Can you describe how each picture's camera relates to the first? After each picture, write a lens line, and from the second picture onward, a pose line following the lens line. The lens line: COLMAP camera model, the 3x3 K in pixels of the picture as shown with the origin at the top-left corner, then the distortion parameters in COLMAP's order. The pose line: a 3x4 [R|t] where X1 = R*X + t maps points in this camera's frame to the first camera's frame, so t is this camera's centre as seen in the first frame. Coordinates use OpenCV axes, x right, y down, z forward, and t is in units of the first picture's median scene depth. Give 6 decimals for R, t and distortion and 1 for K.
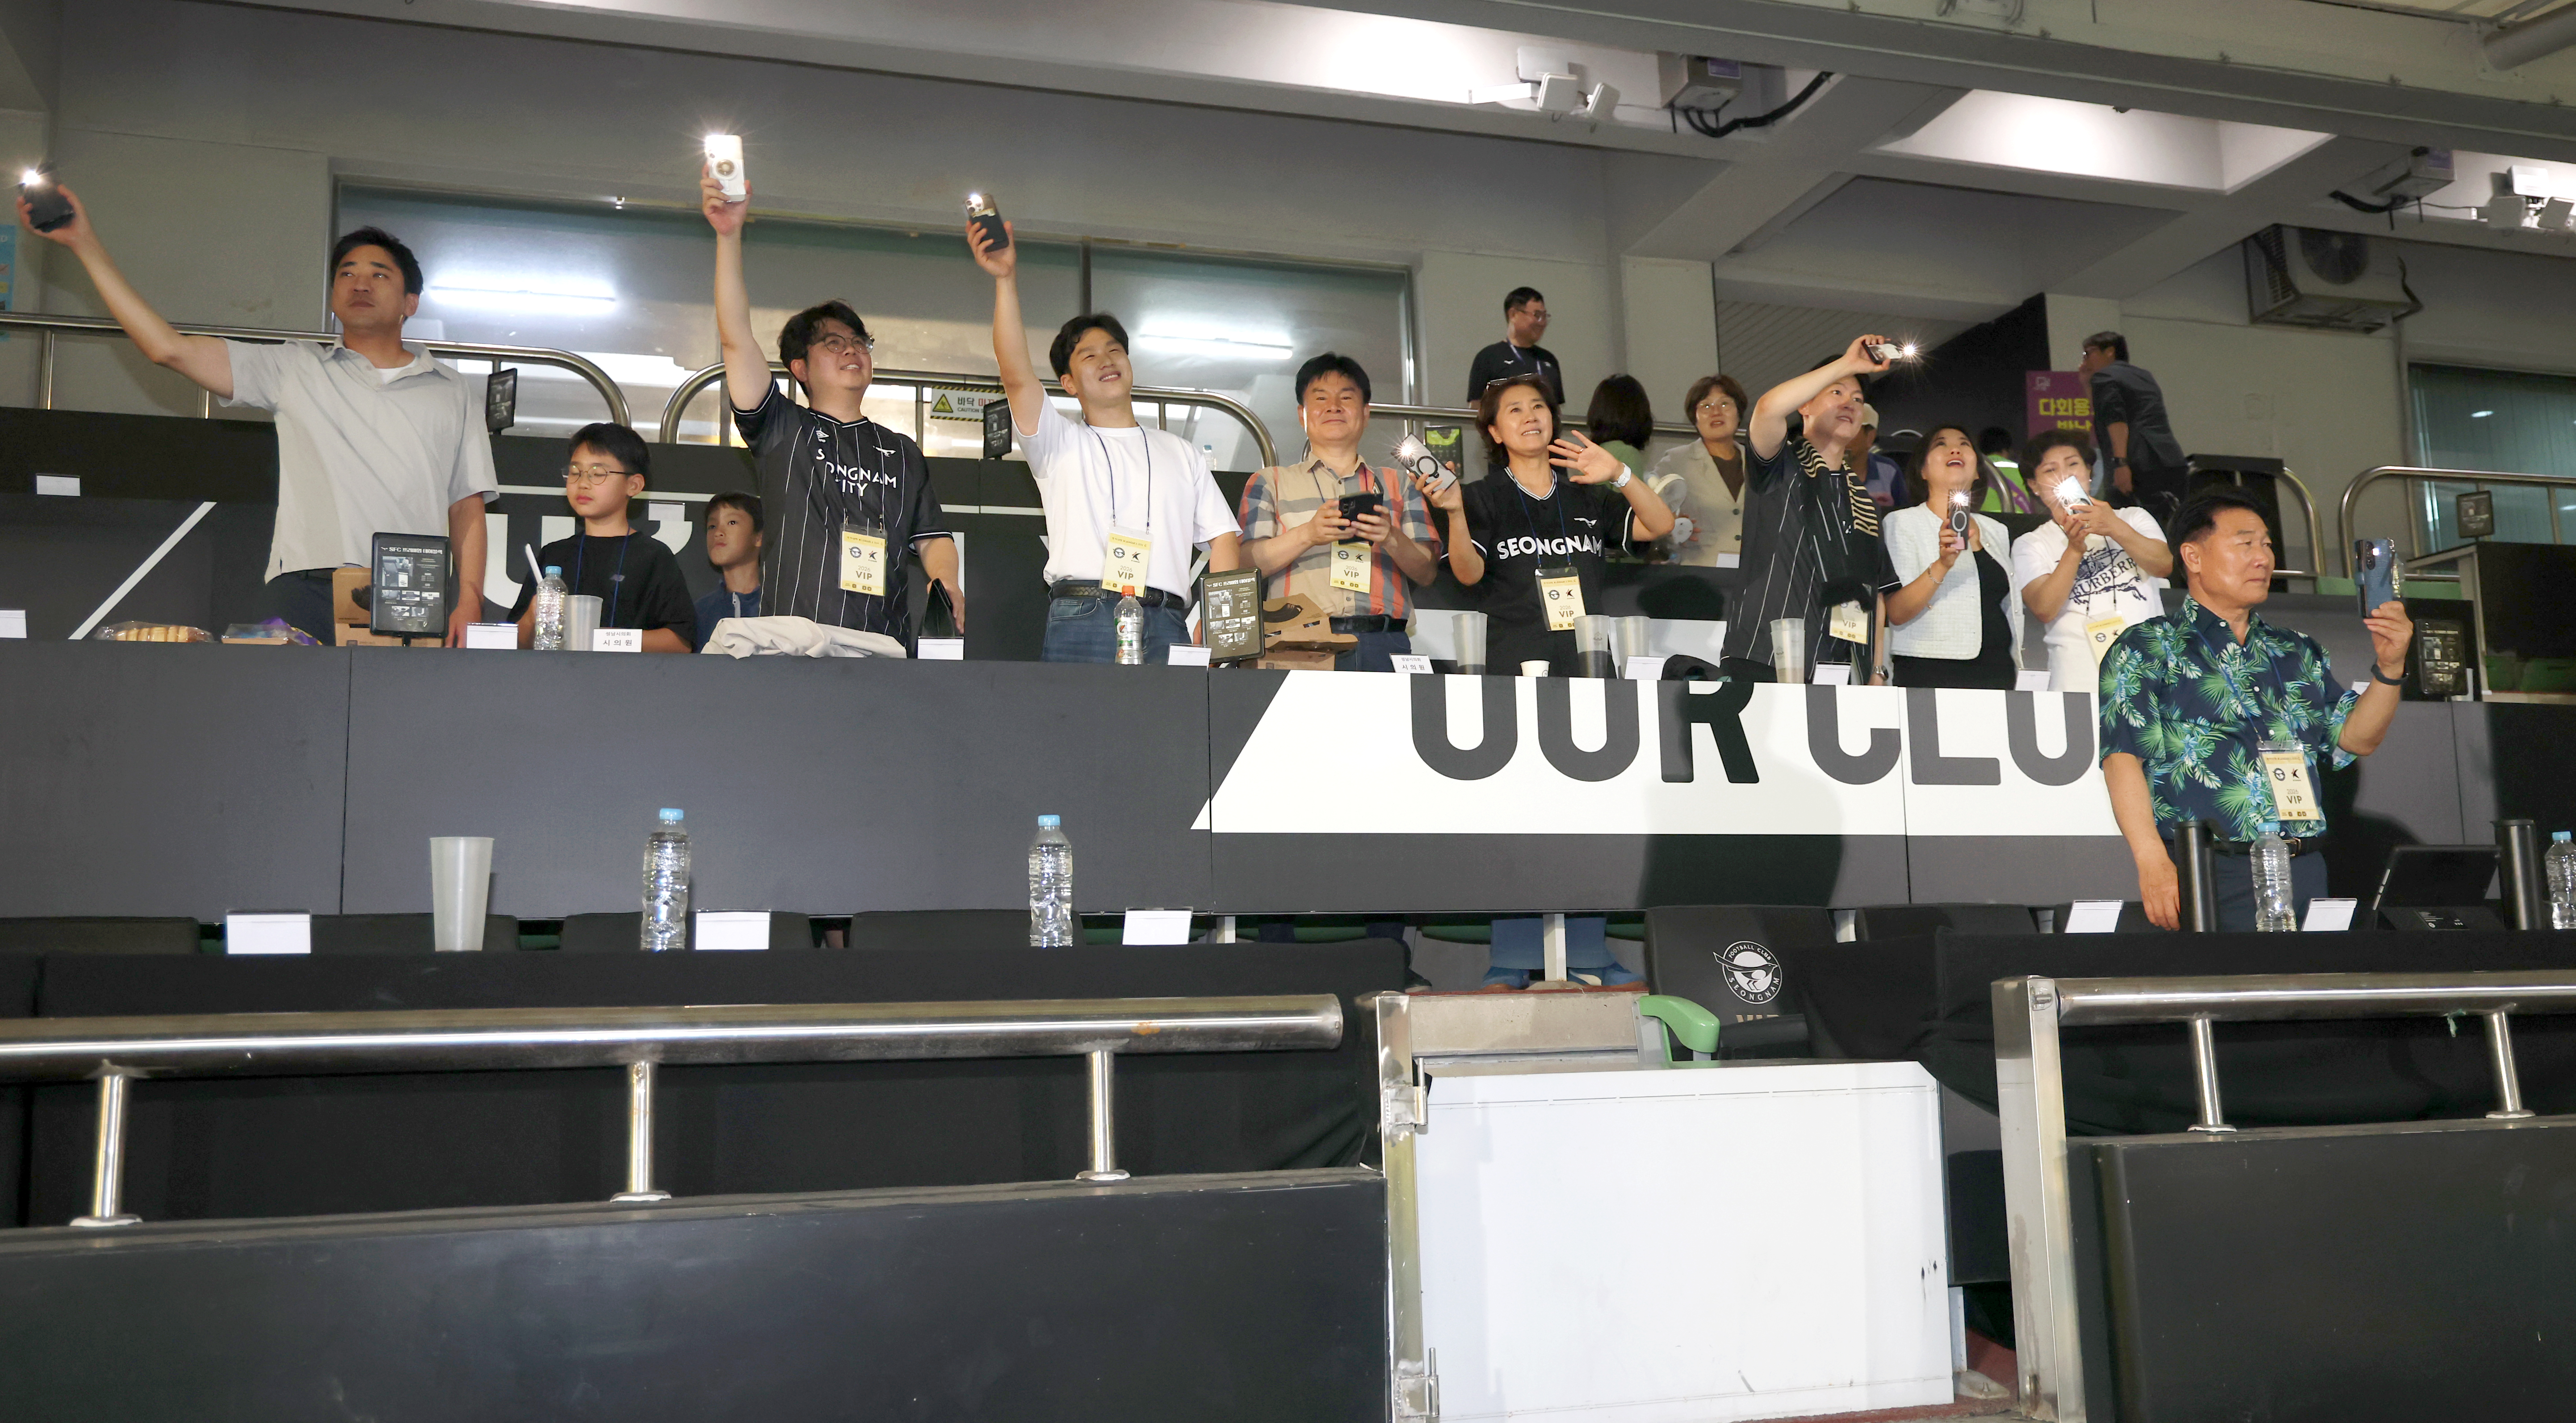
lens RADIAL K [[2091.0, 0, 1281.3], [0, 2091.0, 735.2], [0, 0, 1]] dist [-0.015269, 0.016224]
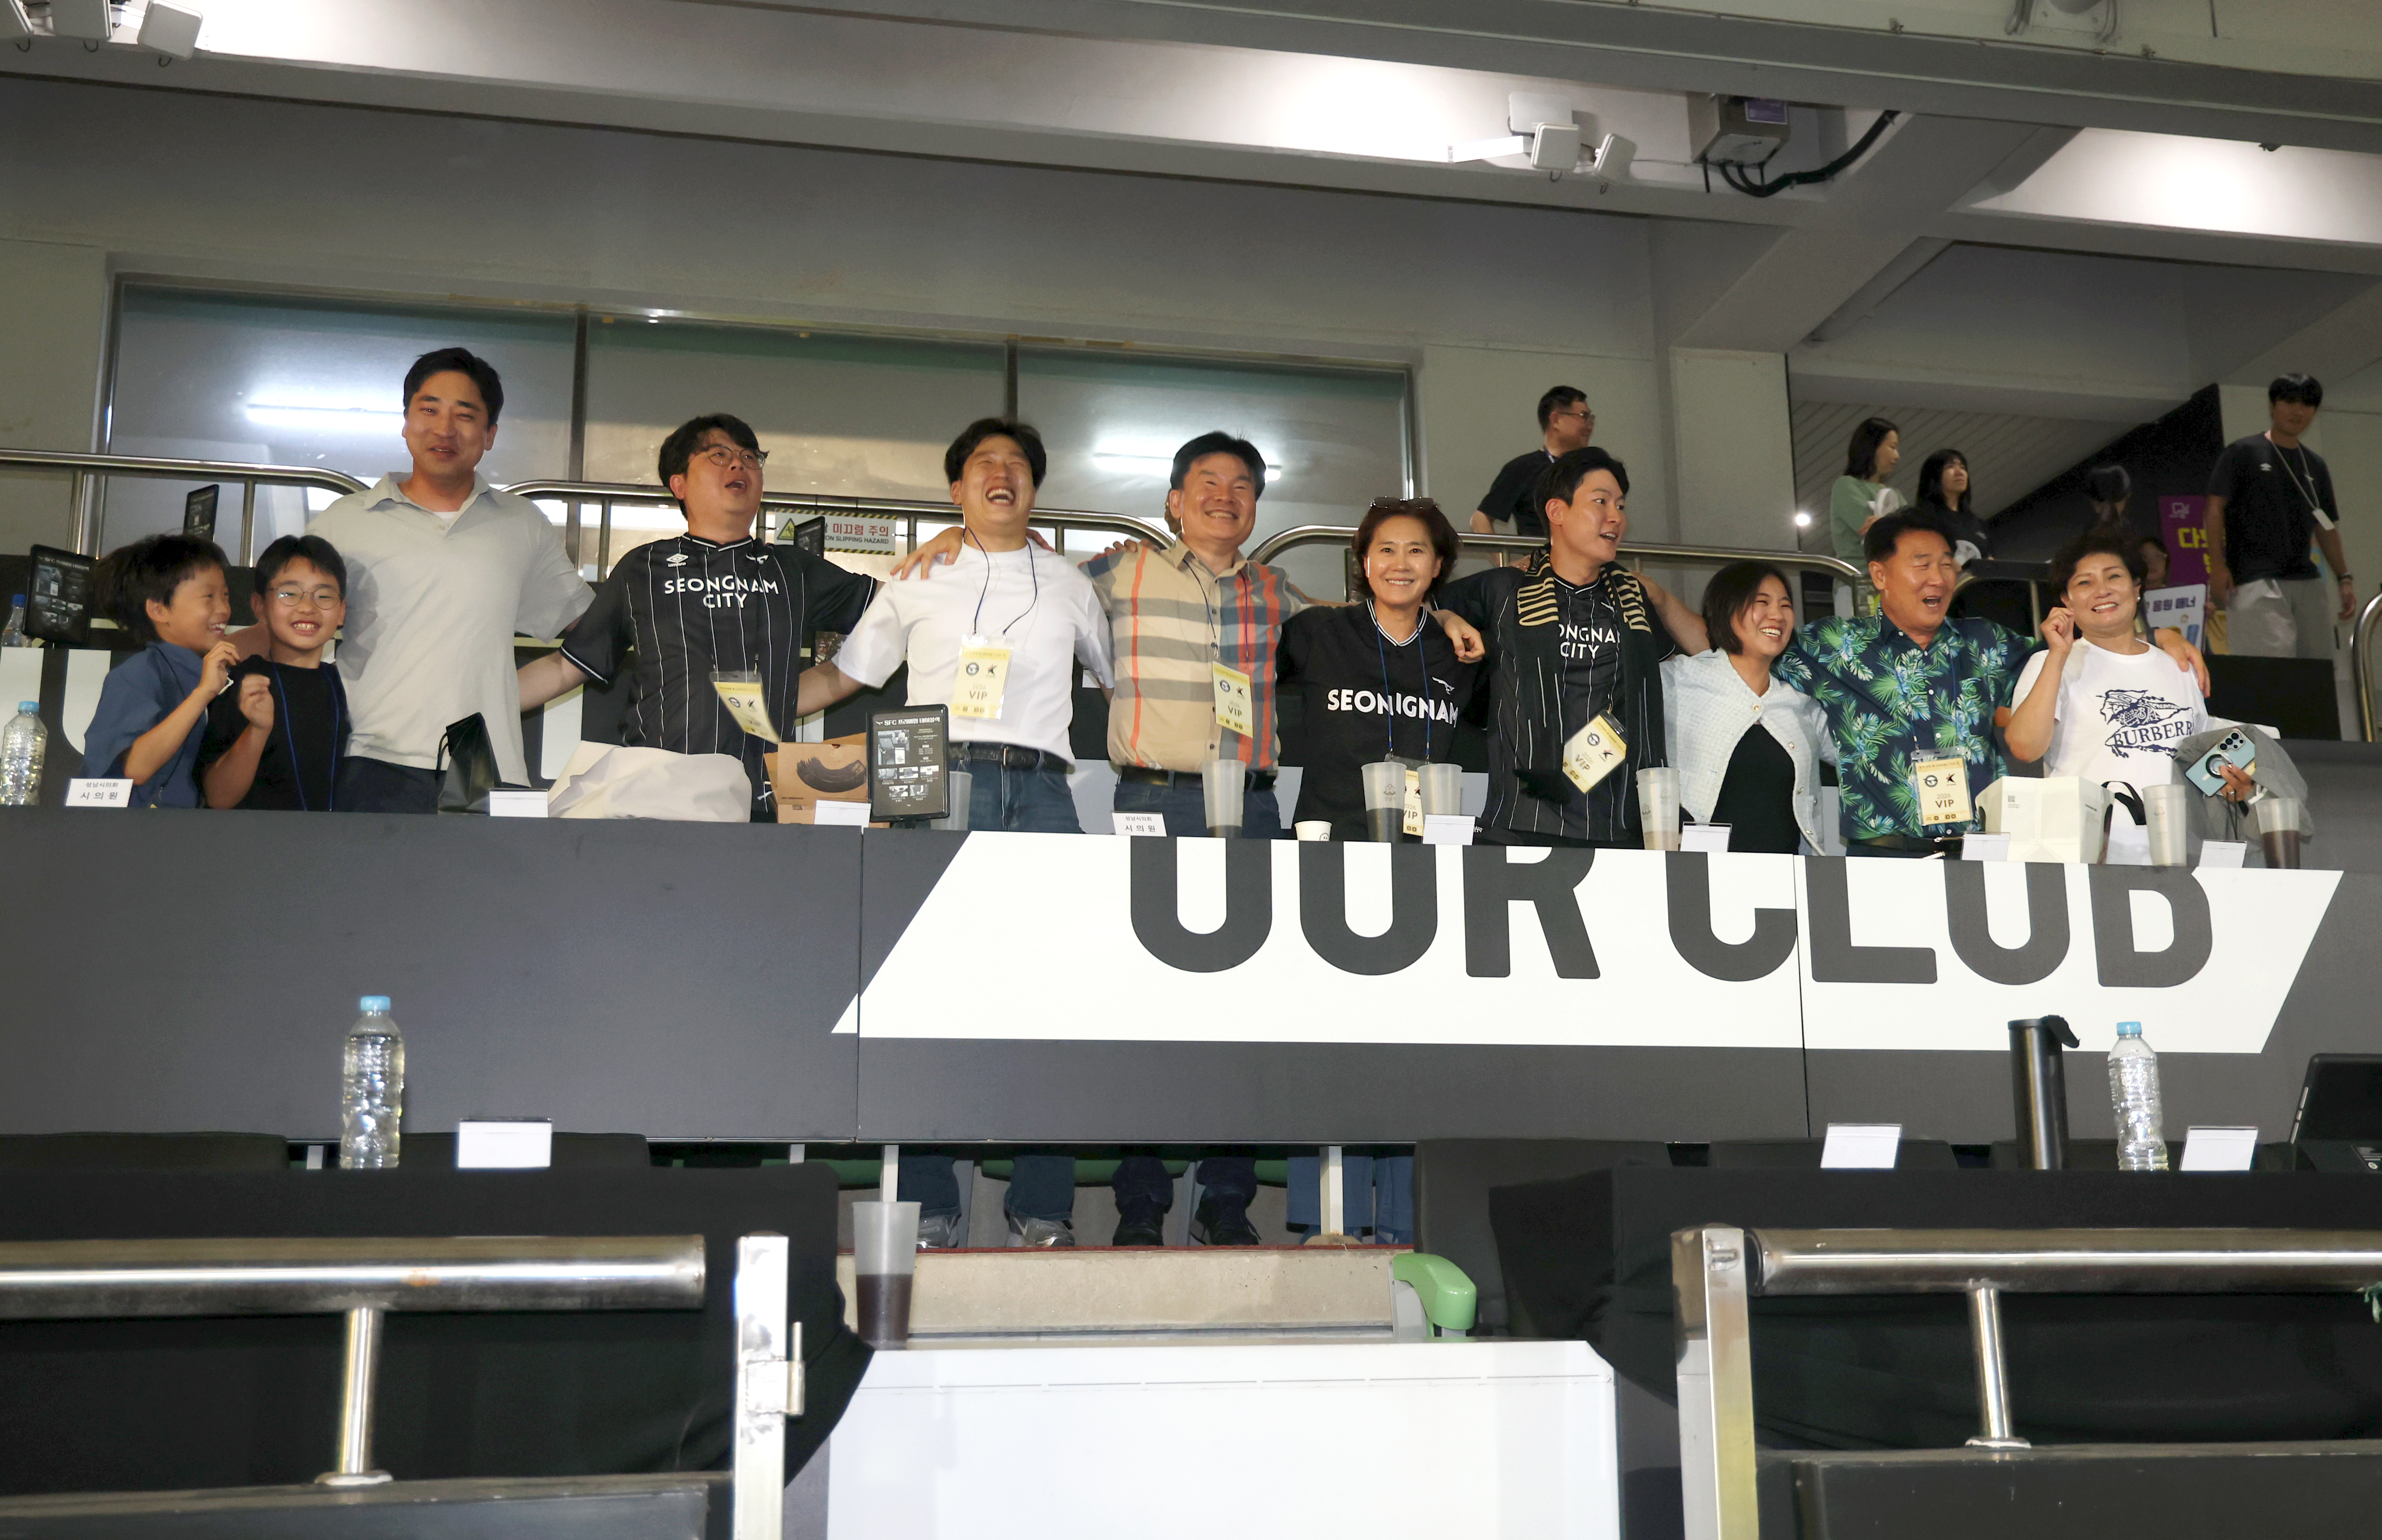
lens RADIAL K [[2515.4, 0, 1199.3], [0, 2515.4, 765.6], [0, 0, 1]] dist [0.021076, 0.000000]
pose [[0.997041, -0.003951, -0.076770, 0.152493], [-0.001584, 0.997410, -0.071911, 0.011500], [0.076855, 0.071820, 0.994452, 0.059248]]
